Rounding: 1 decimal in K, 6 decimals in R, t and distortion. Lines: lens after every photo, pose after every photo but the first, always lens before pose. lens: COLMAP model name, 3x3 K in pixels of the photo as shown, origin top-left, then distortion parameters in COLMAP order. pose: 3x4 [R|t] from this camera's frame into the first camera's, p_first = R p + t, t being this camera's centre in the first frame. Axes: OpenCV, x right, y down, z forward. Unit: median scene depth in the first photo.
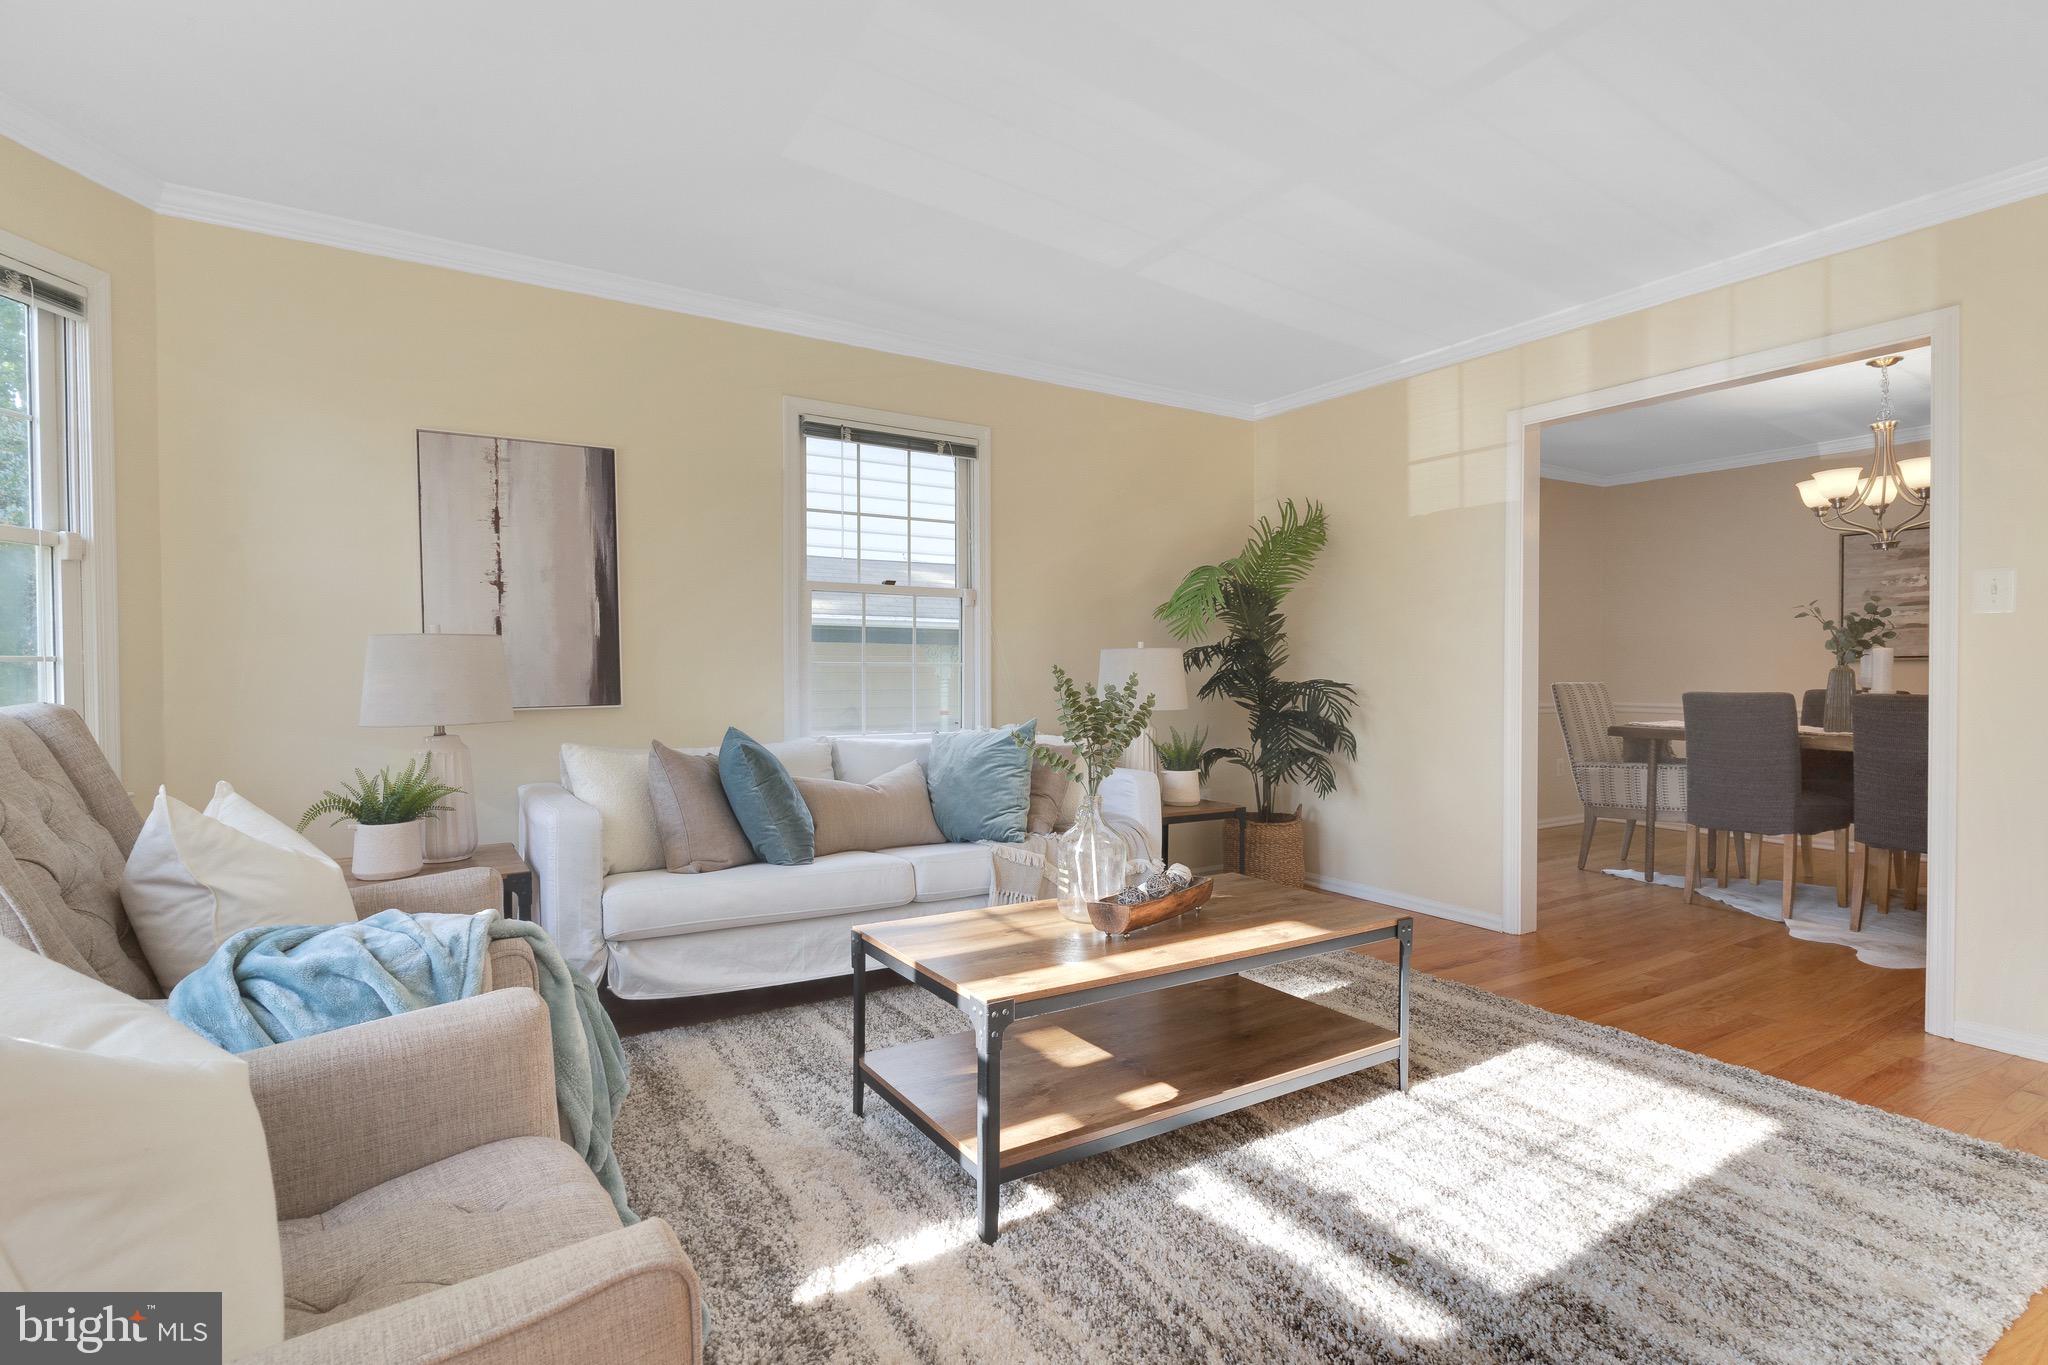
lens RADIAL K [[992.6, 0, 1024.0], [0, 992.6, 682.5], [0, 0, 1]] dist [0.003215, 0.000541]
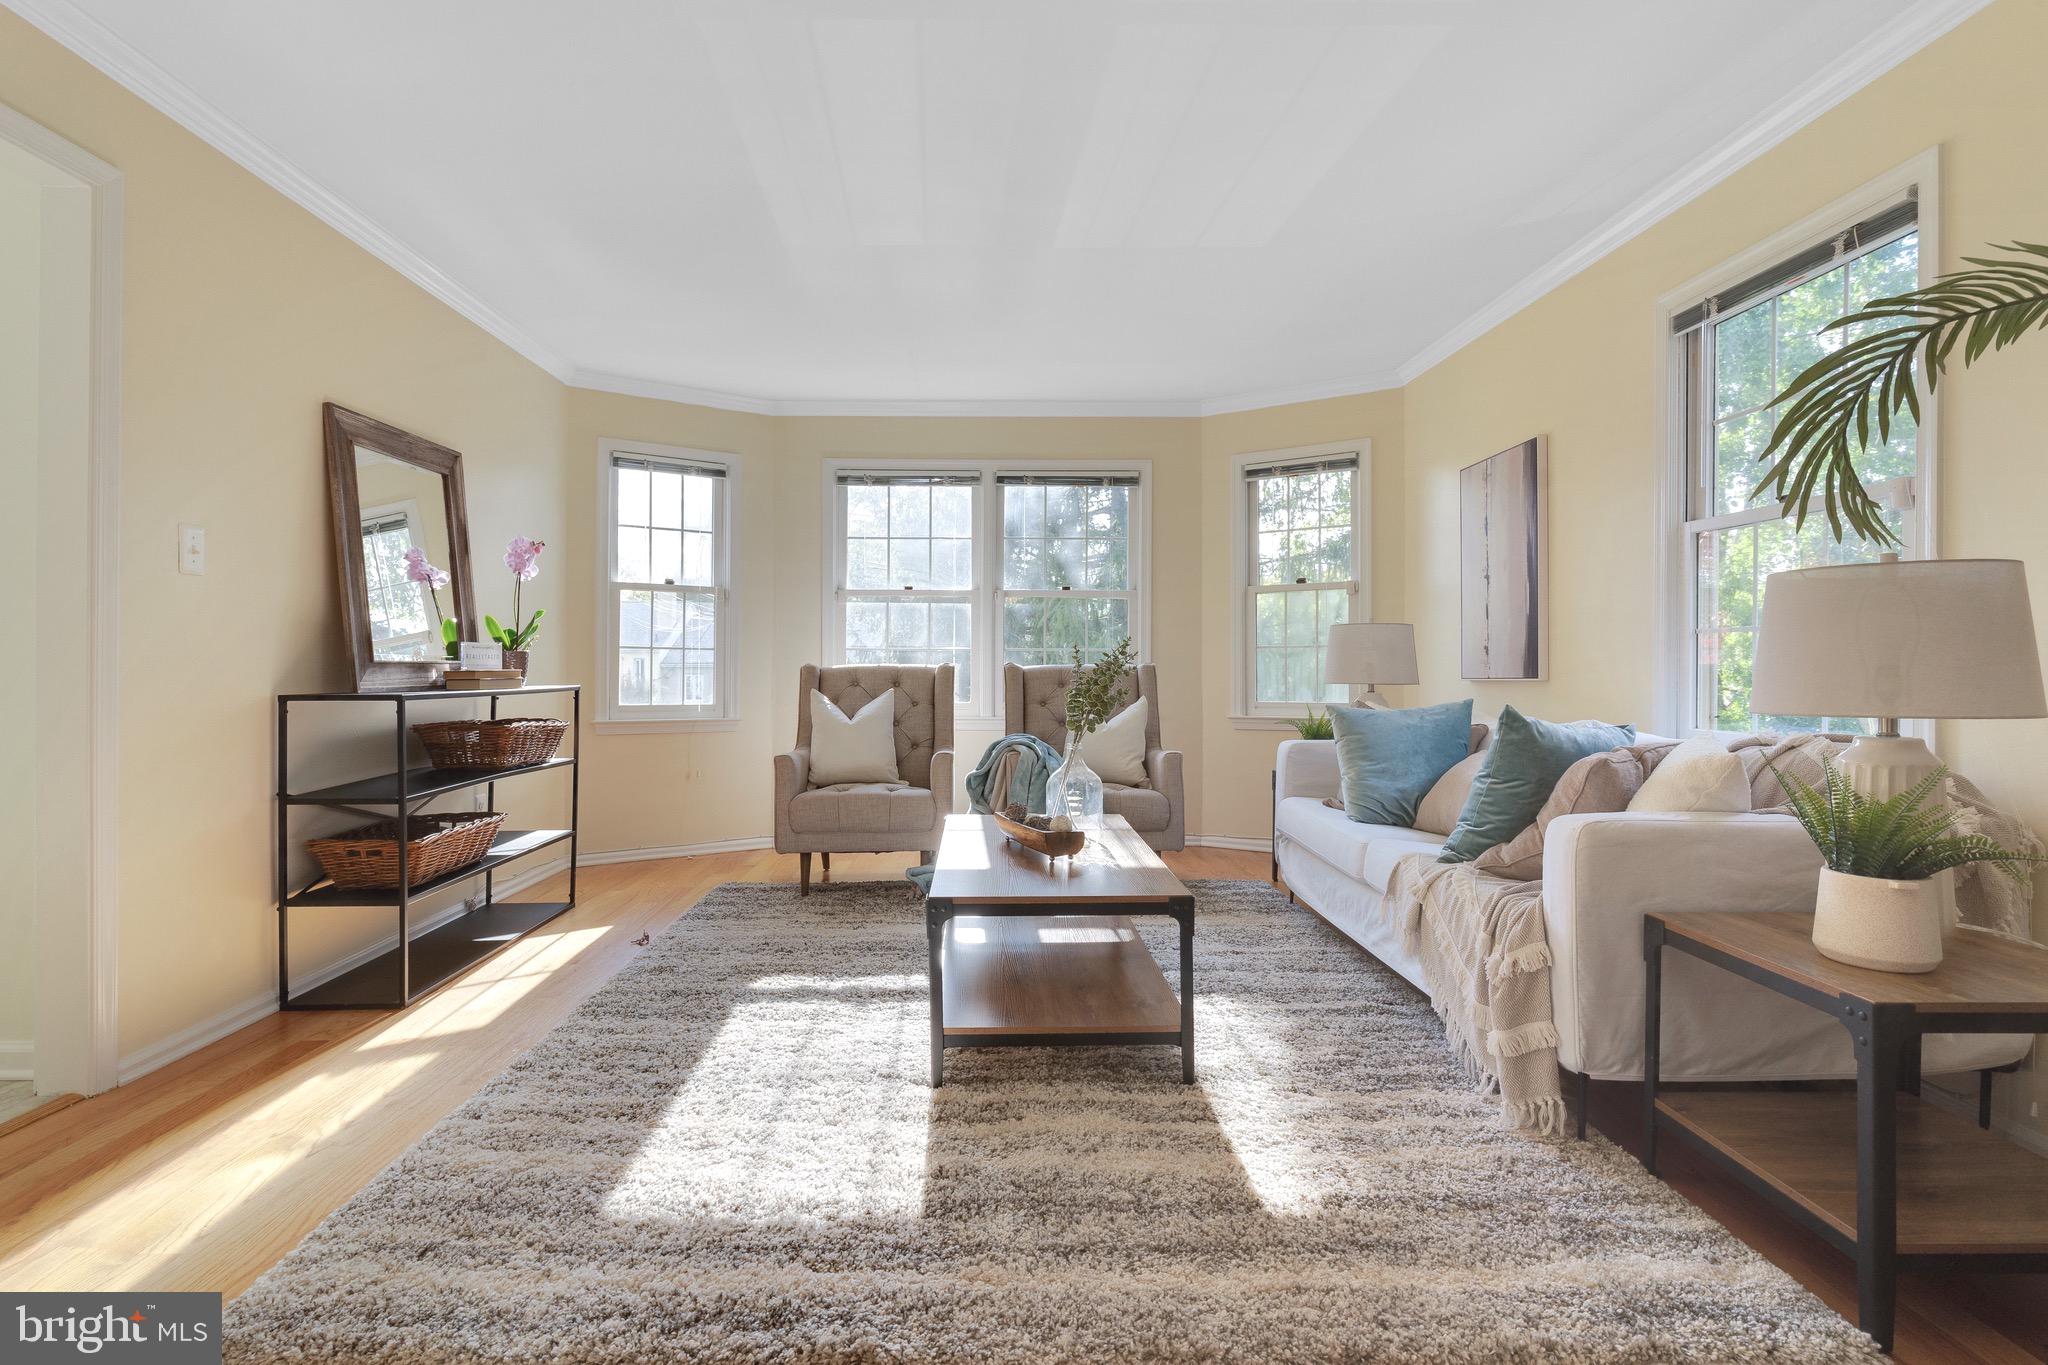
lens RADIAL K [[992.6, 0, 1024.0], [0, 992.6, 682.5], [0, 0, 1]] dist [0.003215, 0.000541]
pose [[-0.509746, 0.018845, -0.860119, 1.069127], [-0.002628, 0.999721, 0.023462, 0.007150], [0.860321, 0.014220, -0.509554, 1.446914]]
